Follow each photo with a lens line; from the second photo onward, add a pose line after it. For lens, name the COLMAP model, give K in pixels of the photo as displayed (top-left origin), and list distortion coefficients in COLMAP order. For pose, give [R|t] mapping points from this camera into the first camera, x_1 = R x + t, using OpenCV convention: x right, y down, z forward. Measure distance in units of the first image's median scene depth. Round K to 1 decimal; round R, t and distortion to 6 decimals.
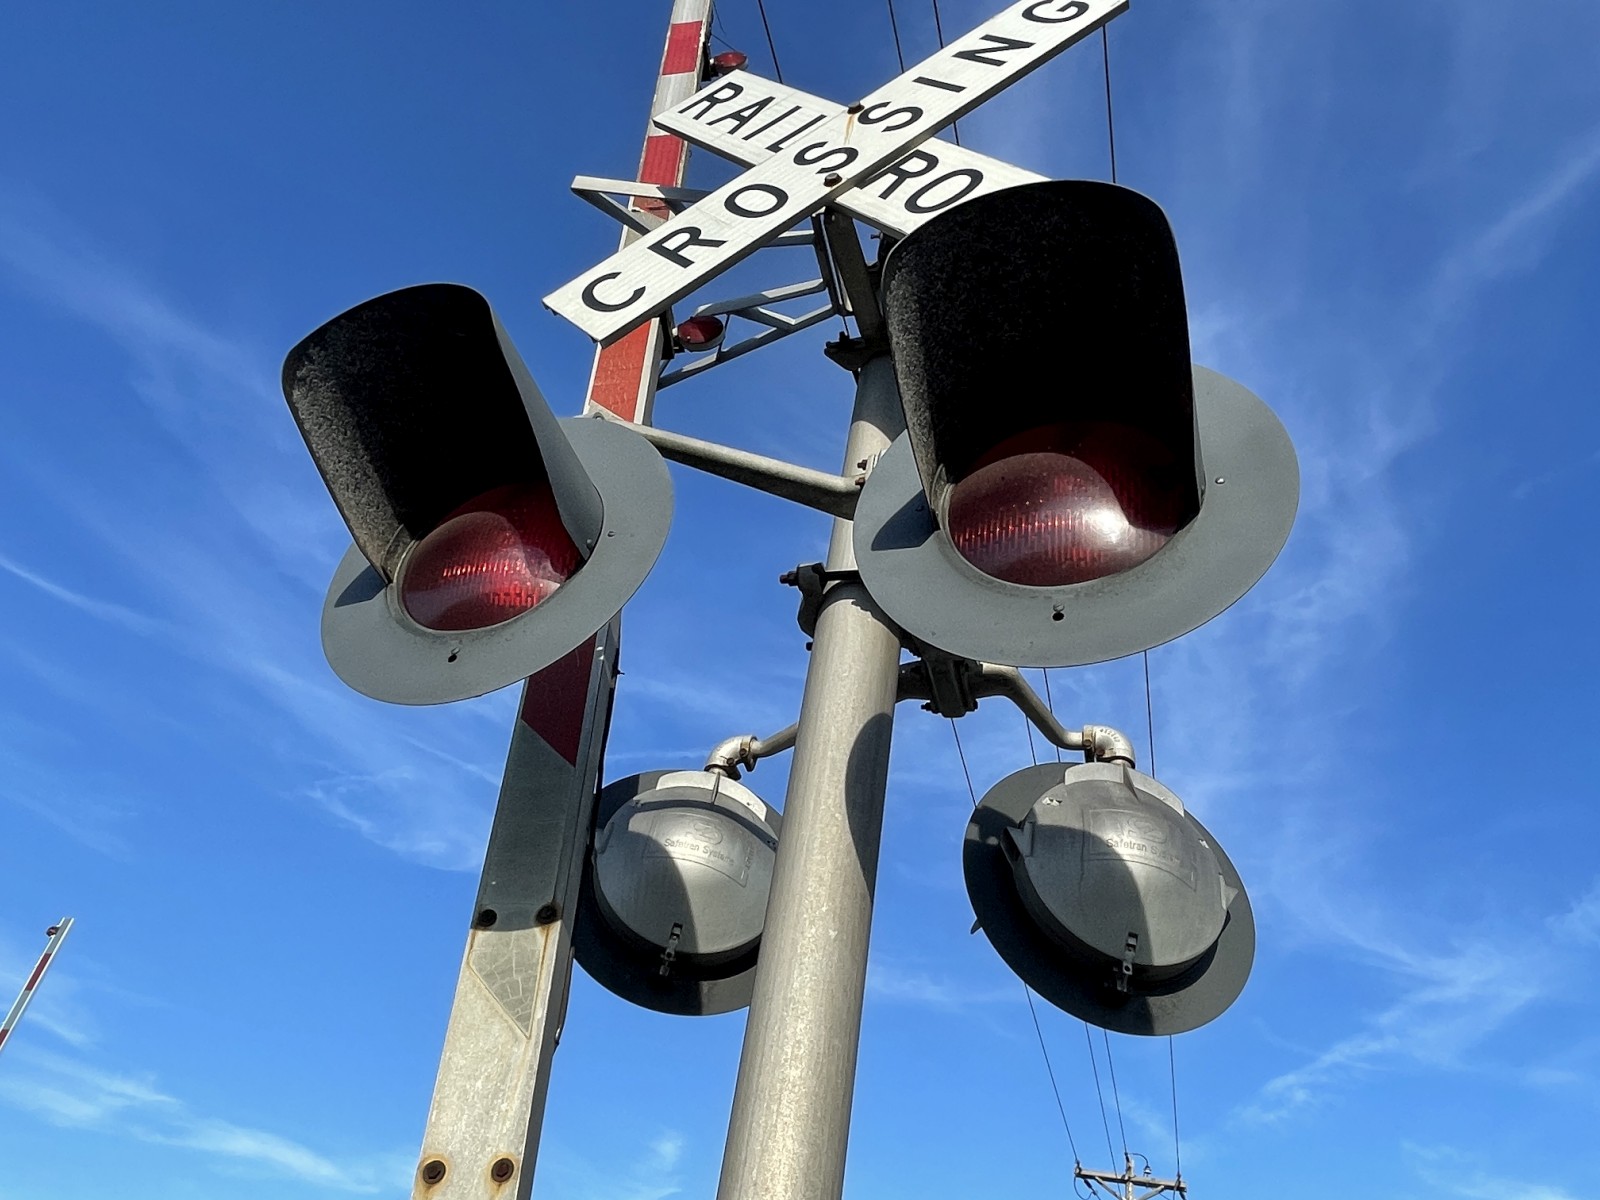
lens RADIAL K [[1184.0, 0, 811.0], [0, 1184.0, 595.1], [0, 0, 1]] dist [-0.004933, -0.005881]
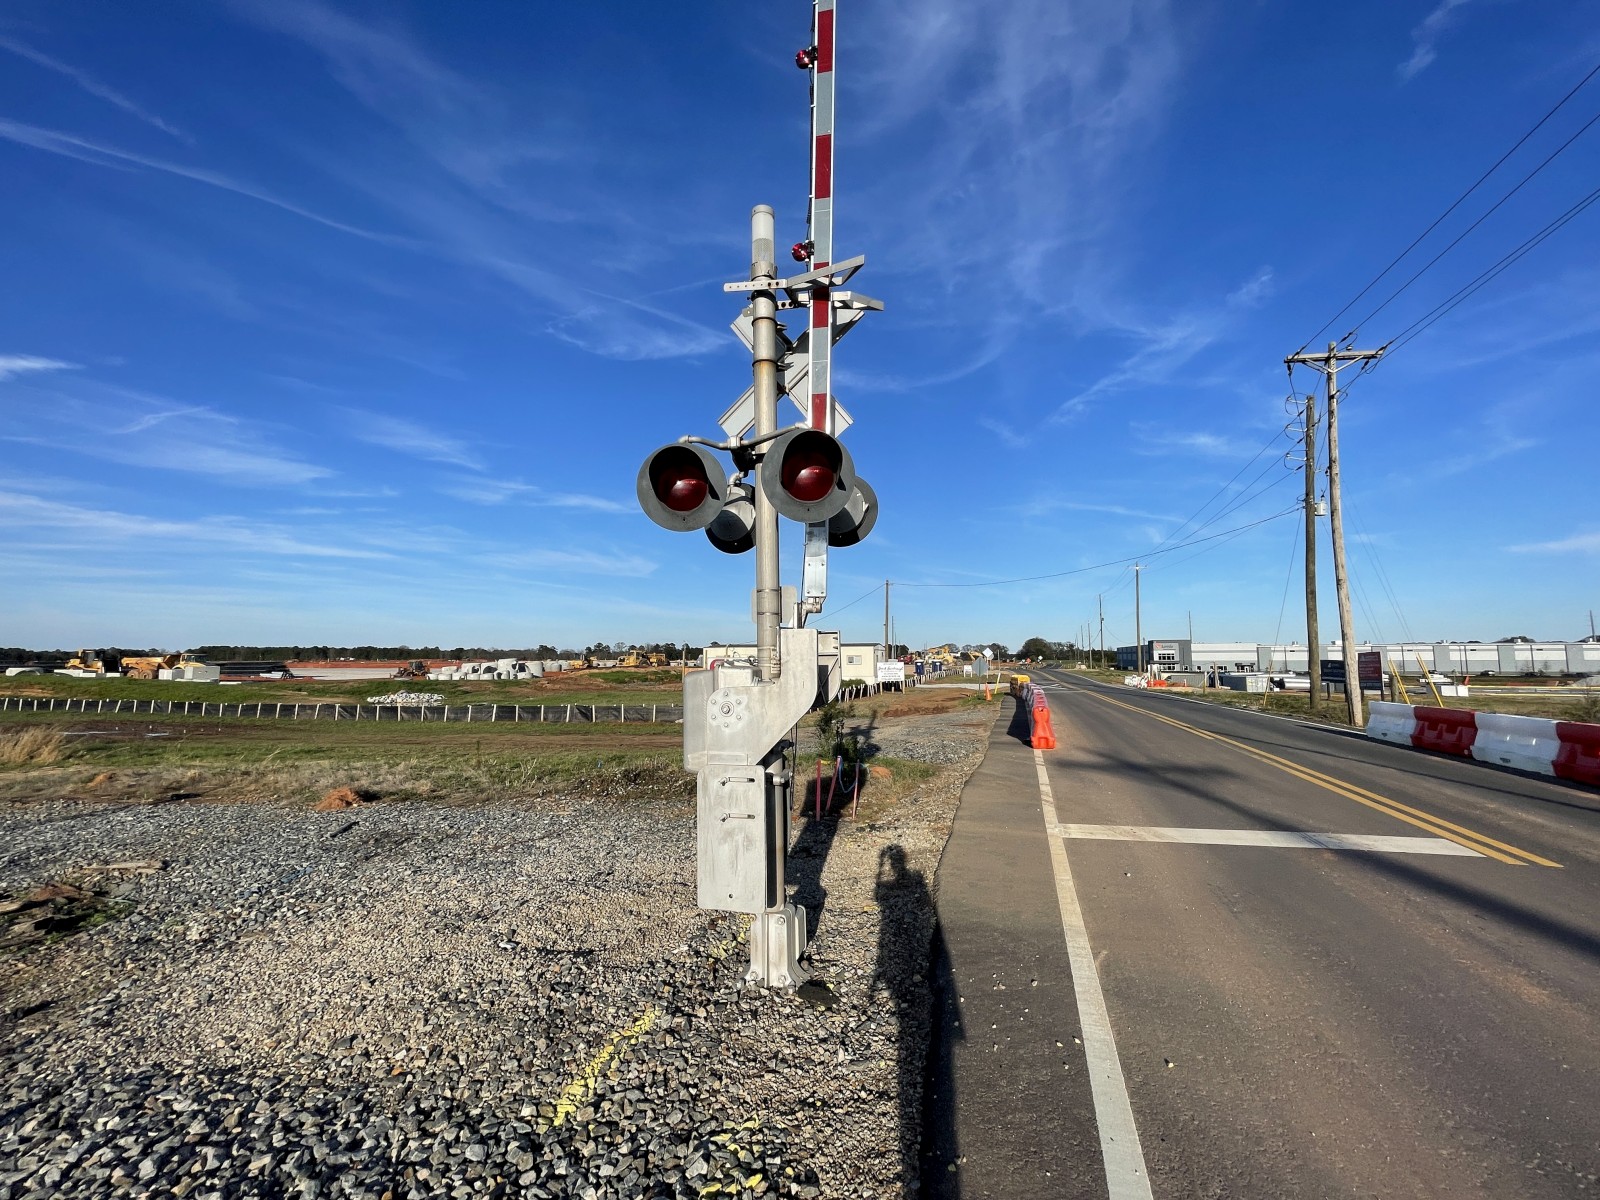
lens RADIAL K [[692.9, 0, 800.3], [0, 692.9, 598.8], [0, 0, 1]] dist [-0.000686, -0.000101]
pose [[0.988503, -0.125508, -0.084323, 0.006834], [0.150958, 0.787359, 0.597727, -0.092335], [-0.008627, -0.603584, 0.797253, -0.121636]]
